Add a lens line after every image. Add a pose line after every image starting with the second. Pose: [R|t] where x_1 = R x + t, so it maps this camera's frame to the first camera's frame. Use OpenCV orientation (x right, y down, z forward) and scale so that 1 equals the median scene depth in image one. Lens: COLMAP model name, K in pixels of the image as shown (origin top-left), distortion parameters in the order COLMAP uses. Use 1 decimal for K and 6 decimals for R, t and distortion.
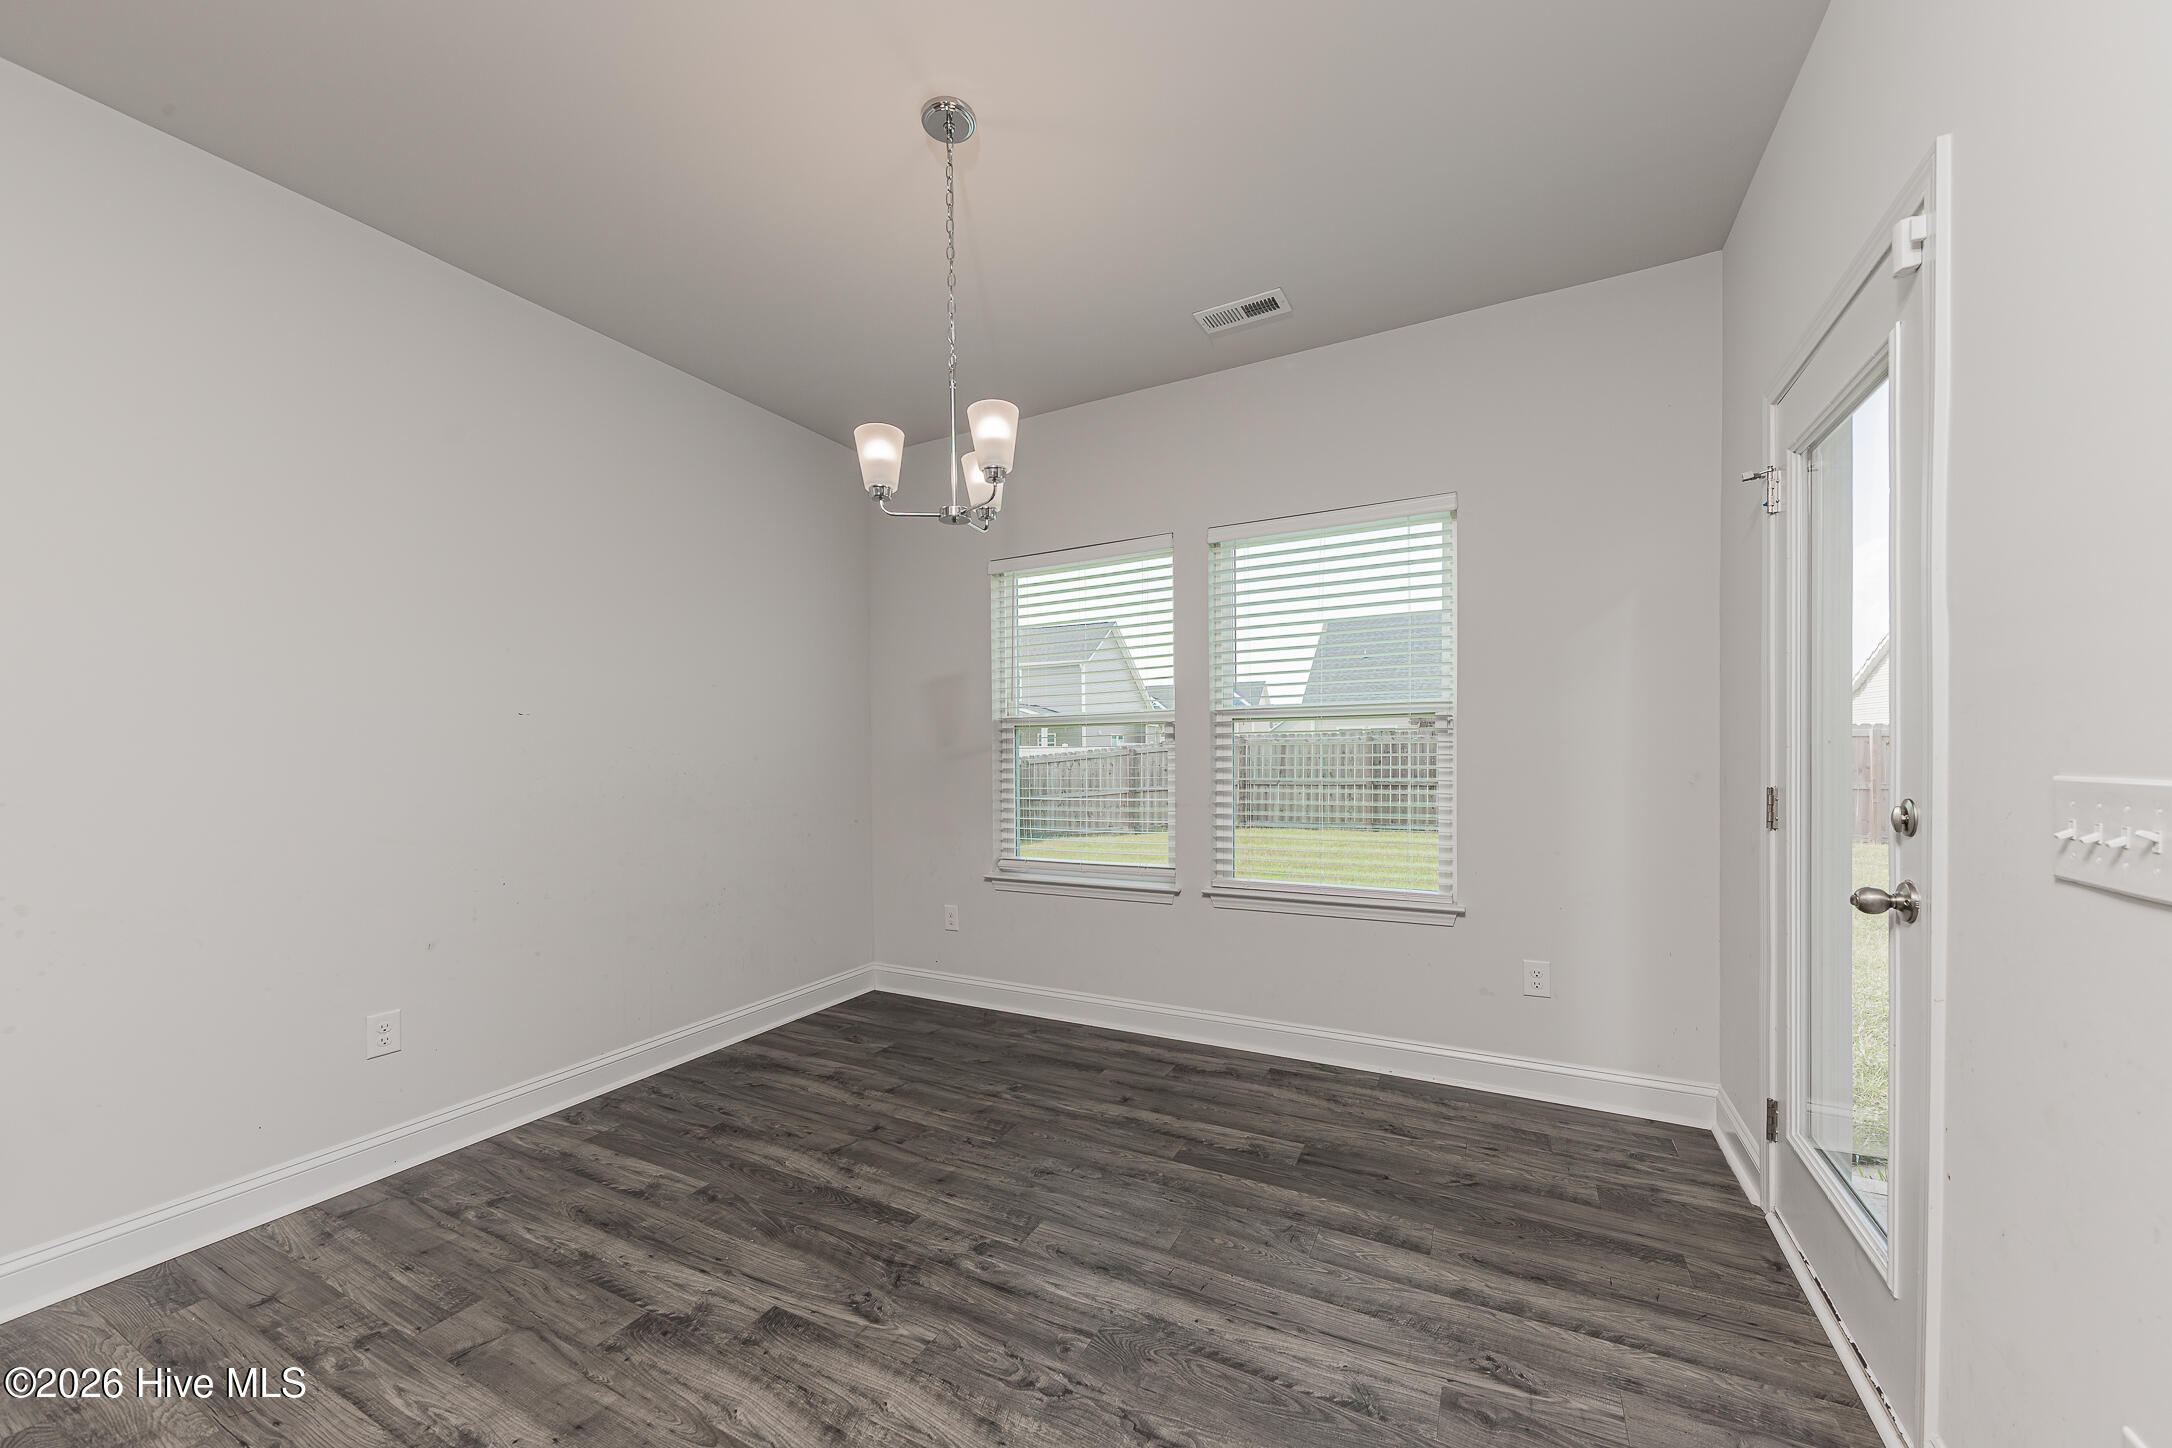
lens RADIAL K [[796.8, 0, 1087.6], [0, 796.8, 764.8], [0, 0, 1]] dist [0.000742, -0.000031]
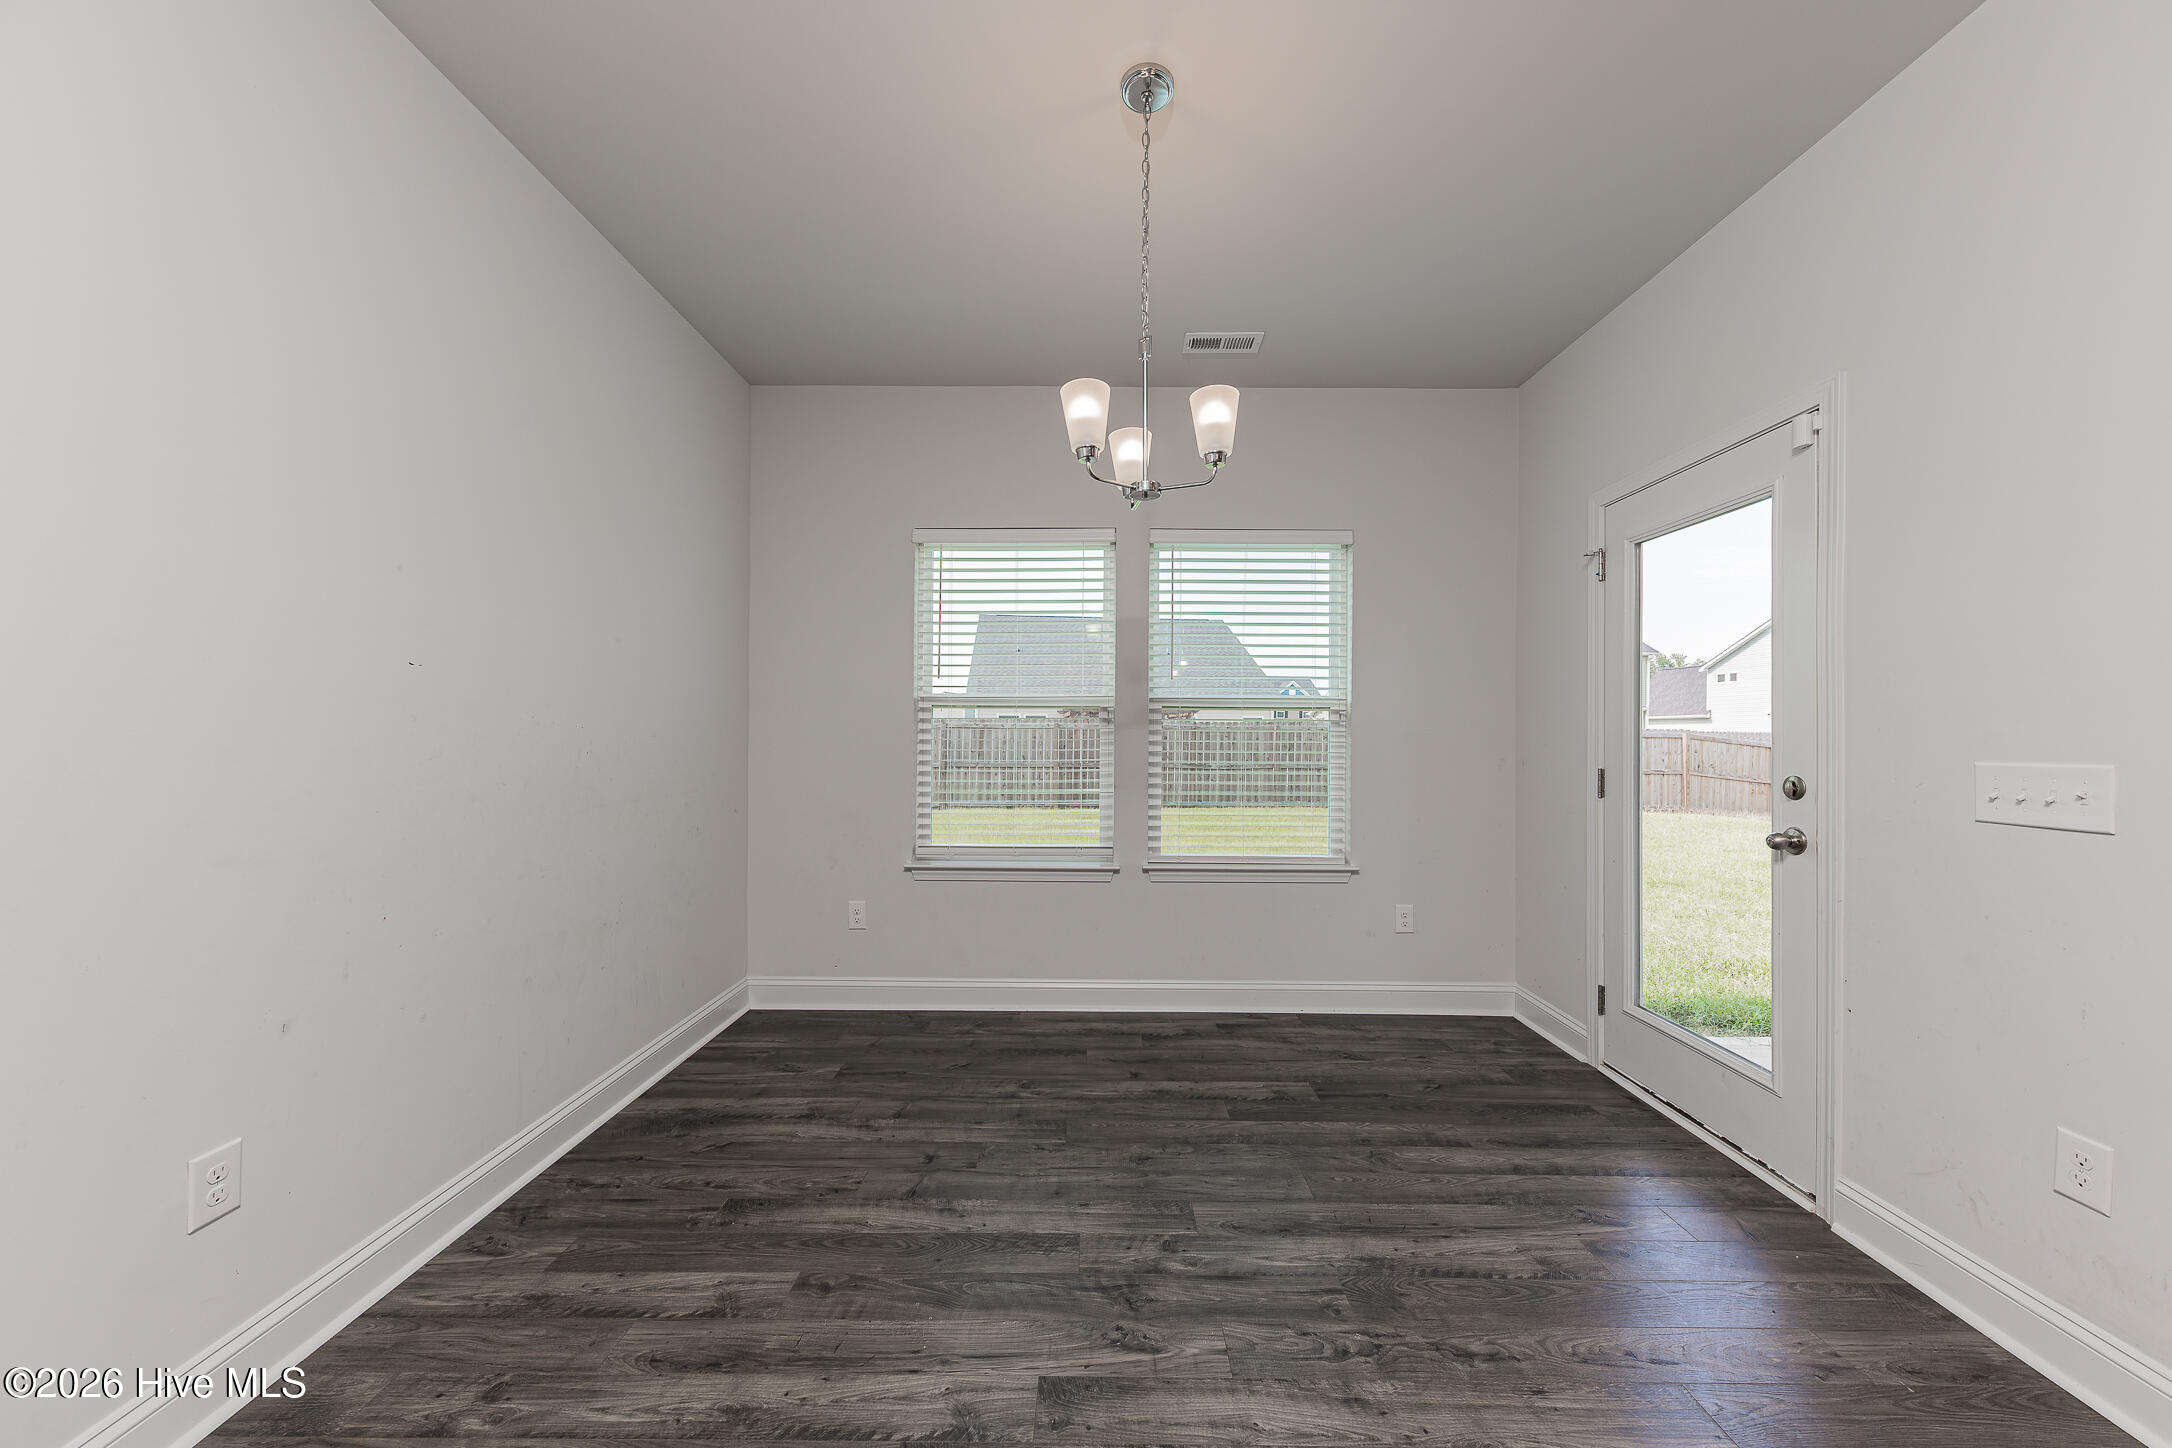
lens RADIAL K [[766.1, 0, 1082.9], [0, 766.1, 734.3], [0, 0, 1]] dist [0.001797, -0.000129]
pose [[0.889820, 0.014019, 0.456096, -0.518150], [-0.008056, 0.999855, -0.015015, -0.004051], [-0.456240, 0.009686, 0.889804, 0.161946]]
